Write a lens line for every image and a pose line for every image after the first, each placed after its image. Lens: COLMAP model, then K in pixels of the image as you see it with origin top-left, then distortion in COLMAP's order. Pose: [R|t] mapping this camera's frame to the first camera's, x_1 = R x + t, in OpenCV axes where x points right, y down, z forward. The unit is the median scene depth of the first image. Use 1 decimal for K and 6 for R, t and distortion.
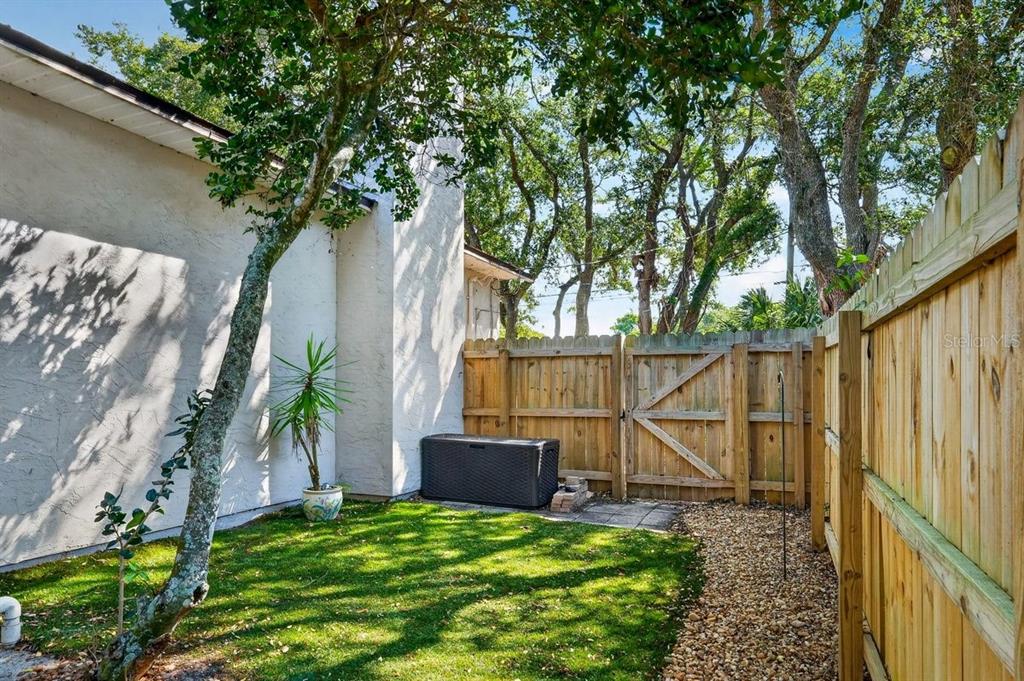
lens RADIAL K [[609.6, 0, 512.7], [0, 609.6, 387.0], [0, 0, 1]] dist [-0.000657, -0.000455]
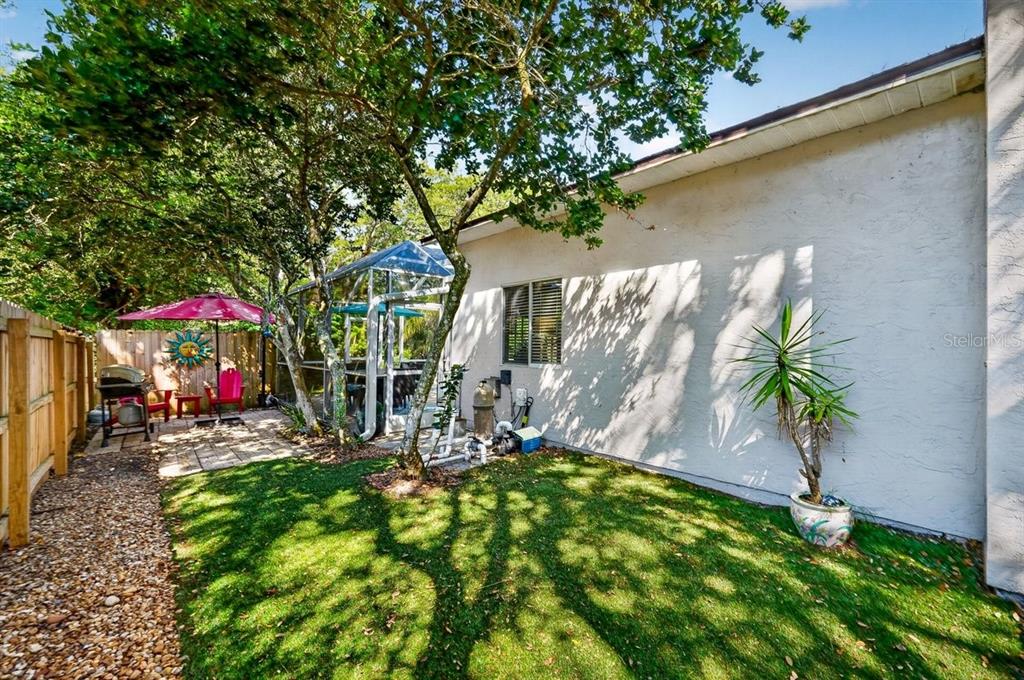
lens RADIAL K [[413.7, 0, 514.5], [0, 413.7, 345.0], [0, 0, 1]] dist [-0.000678, -0.000225]
pose [[-0.404878, -0.003278, -0.914365, 0.444138], [0.007094, 0.999952, -0.006726, -0.040221], [0.914343, -0.009210, -0.404835, 1.191864]]
